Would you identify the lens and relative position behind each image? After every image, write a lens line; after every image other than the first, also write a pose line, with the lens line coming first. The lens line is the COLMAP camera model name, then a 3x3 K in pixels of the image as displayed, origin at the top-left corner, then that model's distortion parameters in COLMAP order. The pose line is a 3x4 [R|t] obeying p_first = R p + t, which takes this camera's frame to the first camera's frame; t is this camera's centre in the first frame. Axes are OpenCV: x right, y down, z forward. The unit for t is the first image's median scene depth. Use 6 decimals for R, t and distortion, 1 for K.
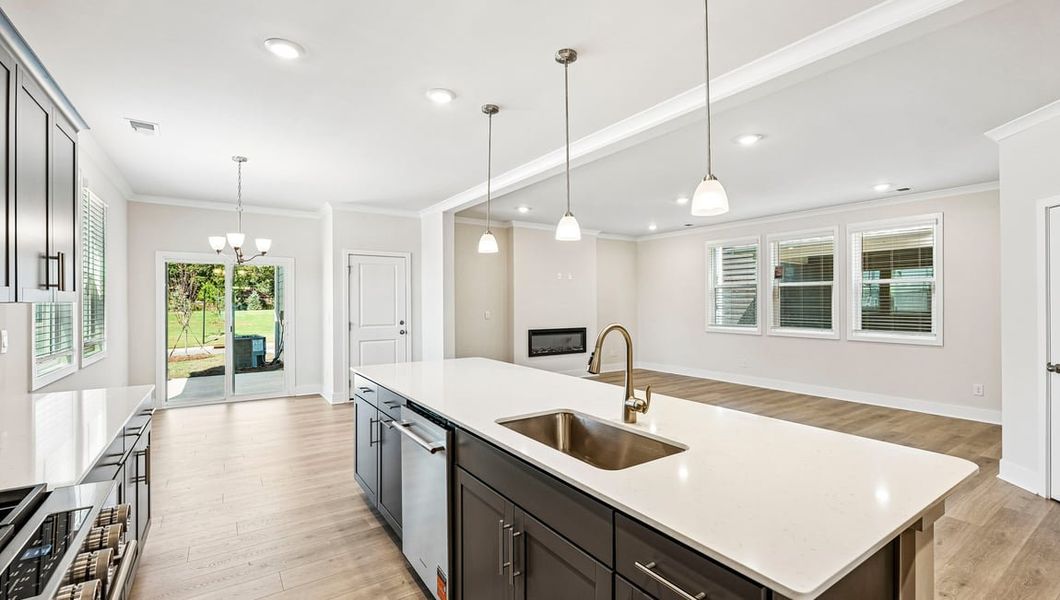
lens RADIAL K [[459.0, 0, 530.0], [0, 459.0, 300.0], [0, 0, 1]] dist [0.000476, 0.000603]
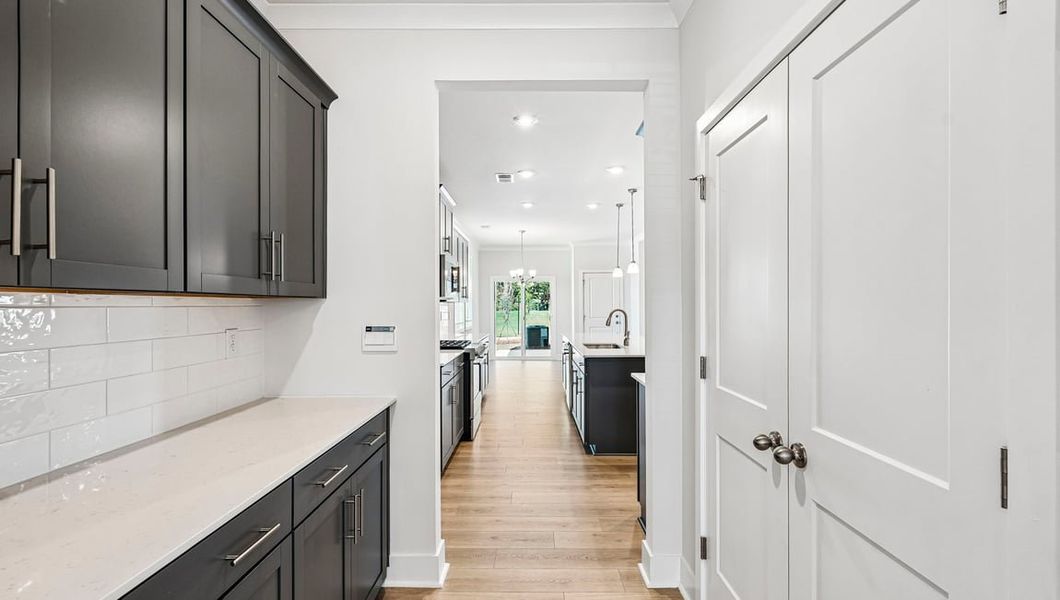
lens RADIAL K [[459.0, 0, 530.0], [0, 459.0, 300.0], [0, 0, 1]] dist [0.000476, 0.000603]
pose [[0.825822, -0.005518, -0.563903, 0.358035], [0.002757, 0.999980, -0.005748, 0.004157], [0.563924, 0.003192, 0.825821, -0.434117]]
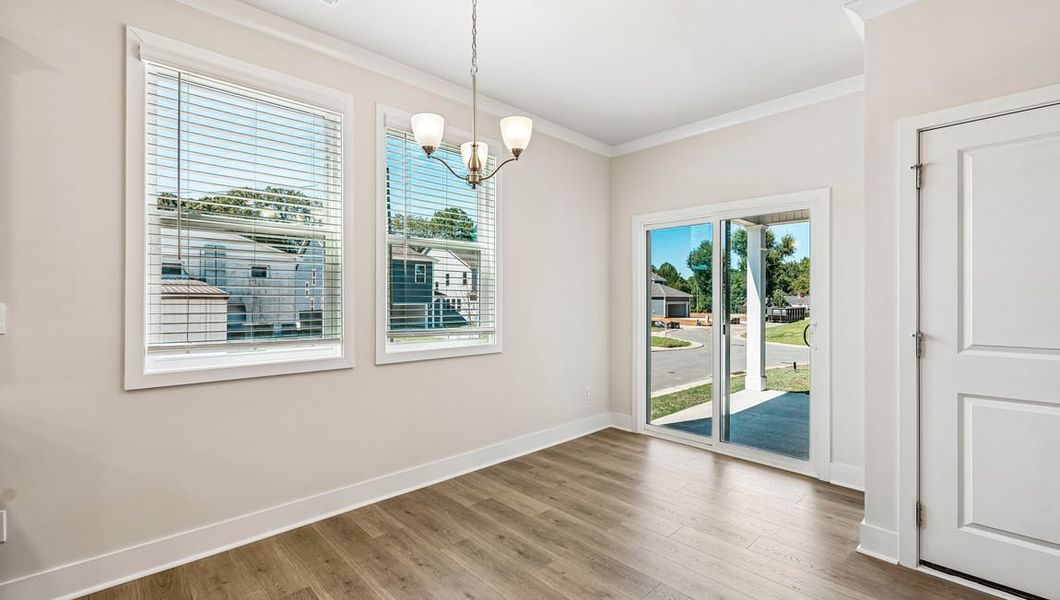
lens RADIAL K [[475.1, 0, 530.0], [0, 475.1, 300.0], [0, 0, 1]] dist [0.002486, 0.000292]
pose [[0.165378, 0.003278, -0.986225, -0.097092], [-0.003689, 0.999990, 0.002705, 0.024671], [0.986223, 0.003191, 0.165389, 0.661433]]
